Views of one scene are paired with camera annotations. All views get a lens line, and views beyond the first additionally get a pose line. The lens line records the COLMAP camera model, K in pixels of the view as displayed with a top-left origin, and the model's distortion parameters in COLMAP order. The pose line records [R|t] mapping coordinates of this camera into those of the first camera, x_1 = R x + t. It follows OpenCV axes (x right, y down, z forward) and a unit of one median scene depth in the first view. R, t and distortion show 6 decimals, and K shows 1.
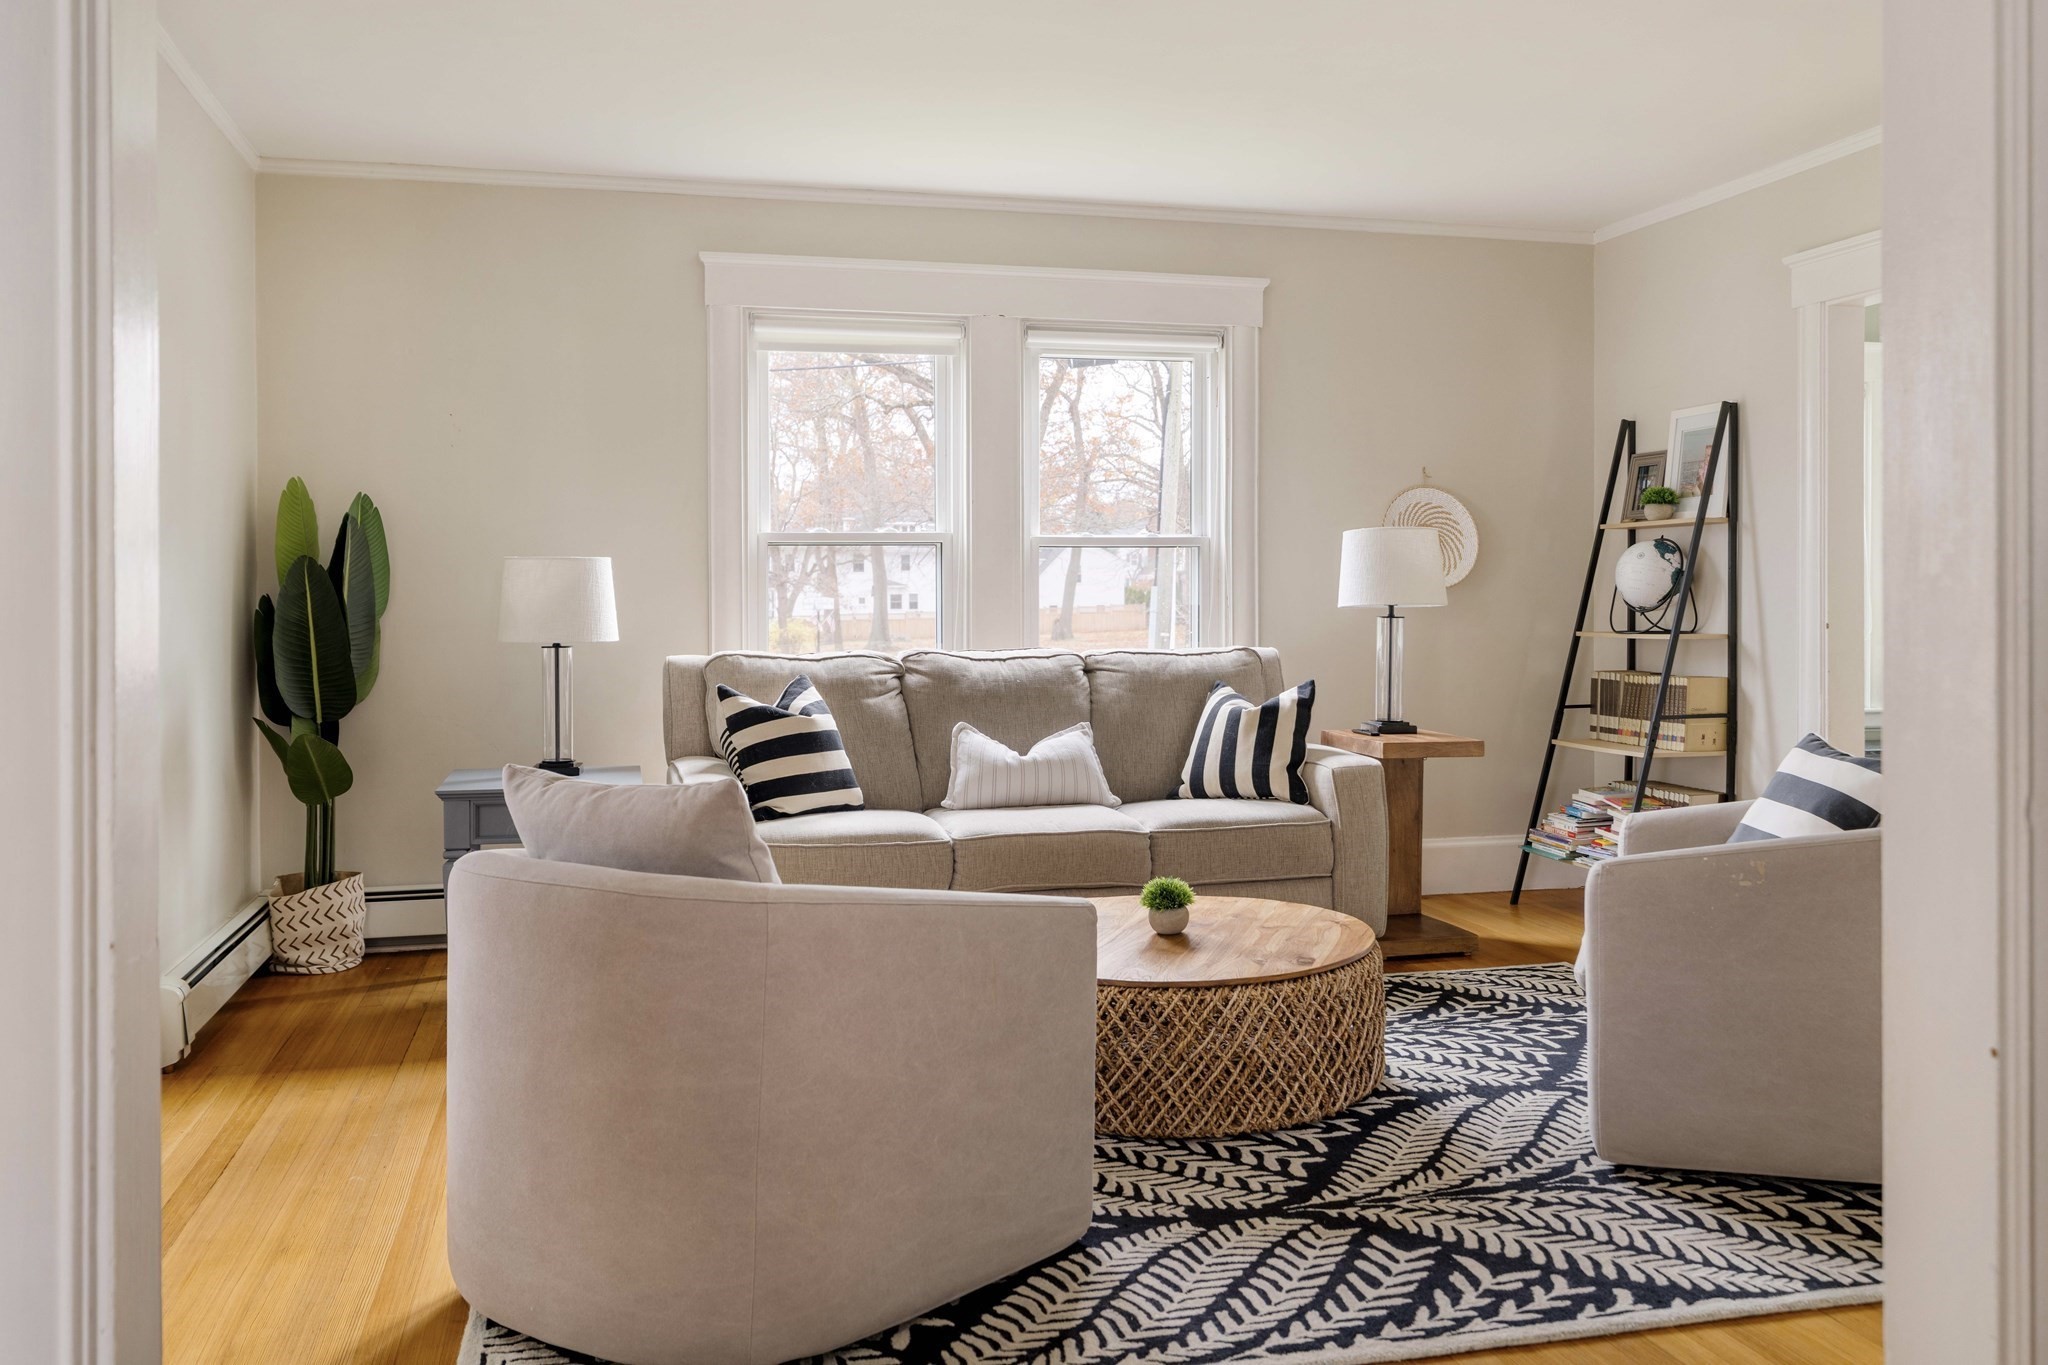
lens RADIAL K [[1643.5, 0, 1034.6], [0, 1643.5, 588.6], [0, 0, 1]] dist [0.003734, 0.005581]
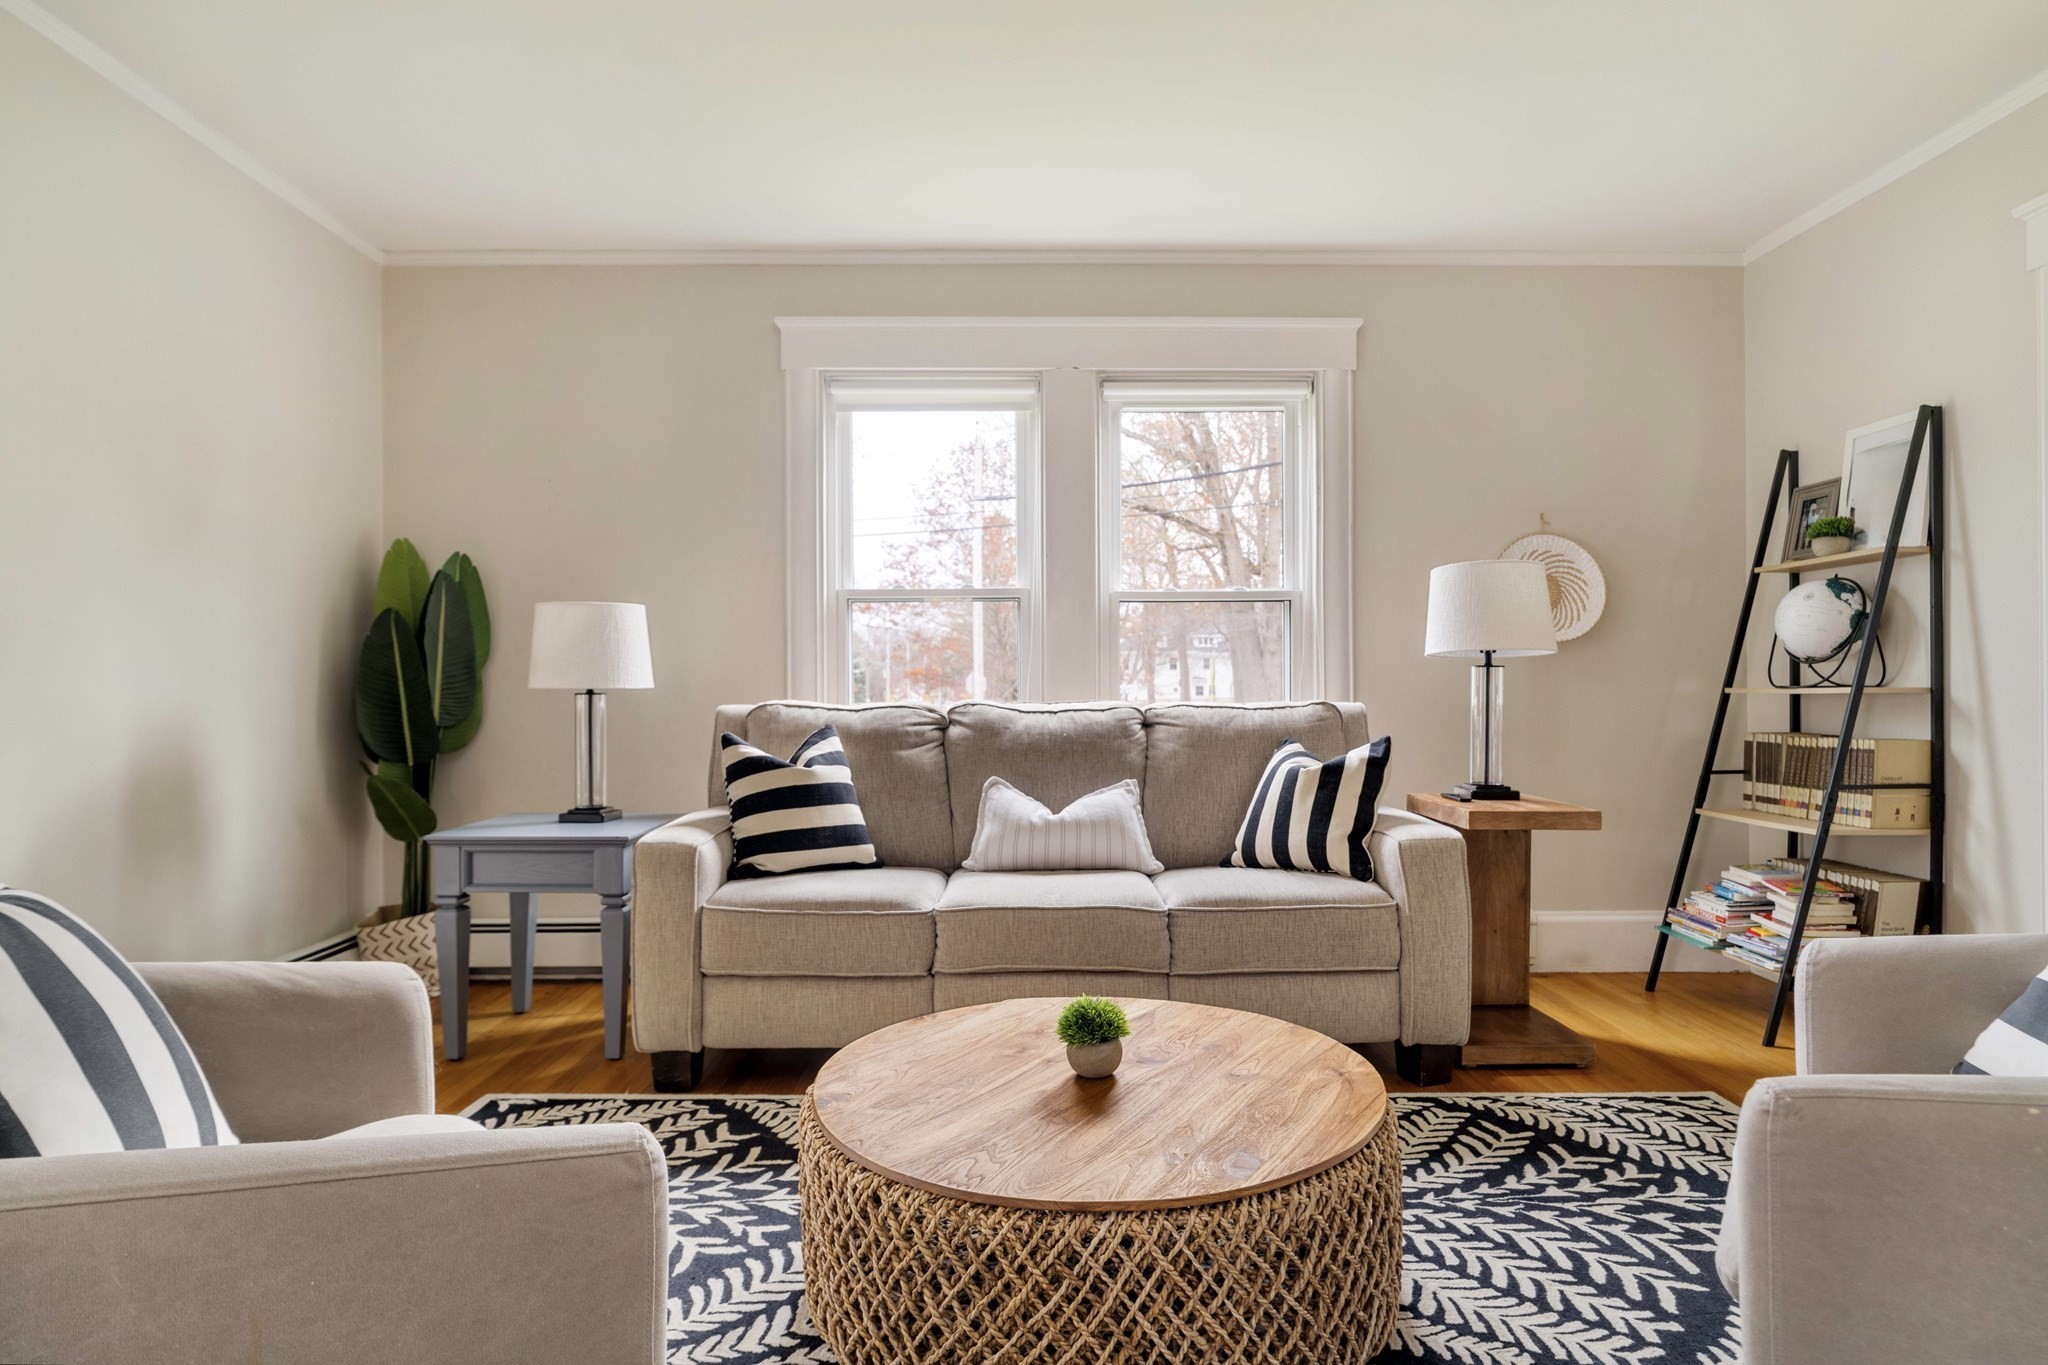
lens RADIAL K [[1125.6, 0, 1023.8], [0, 1125.6, 669.5], [0, 0, 1]] dist [-0.005270, 0.004987]
pose [[0.970818, -0.003098, -0.239797, 0.129216], [0.000447, 0.999938, -0.011112, 0.027644], [0.239817, 0.010680, 0.970759, 0.384802]]
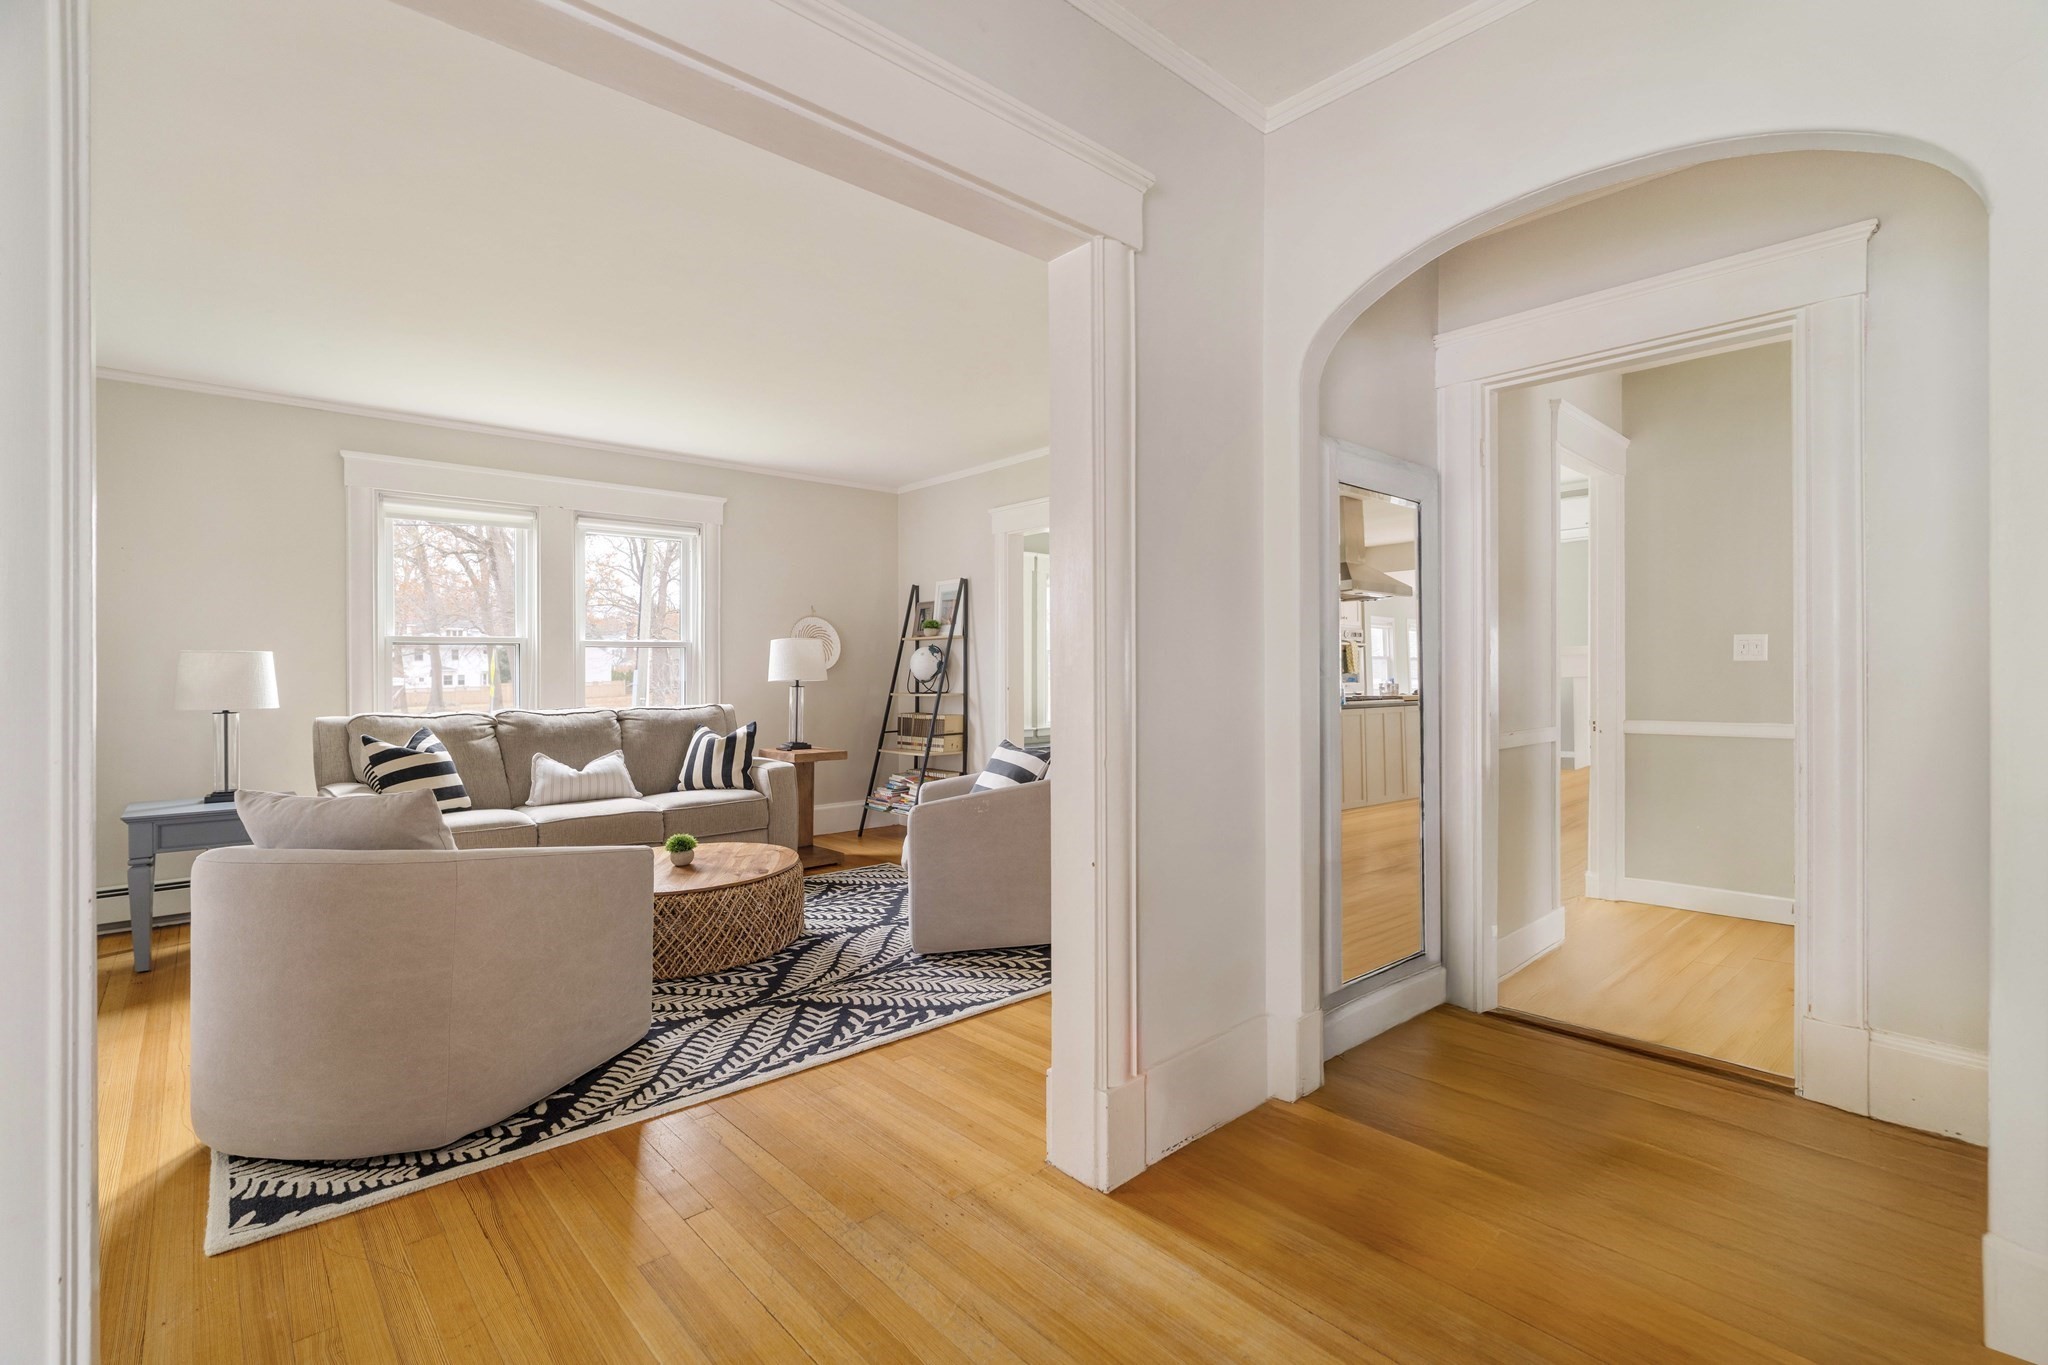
lens RADIAL K [[919.2, 0, 1014.5], [0, 919.2, 665.0], [0, 0, 1]] dist [0.007231, -0.001965]
pose [[0.892502, 0.000422, 0.451043, -0.035586], [0.002398, 0.999981, -0.005679, -0.000521], [-0.451037, 0.006150, 0.892484, -0.041531]]
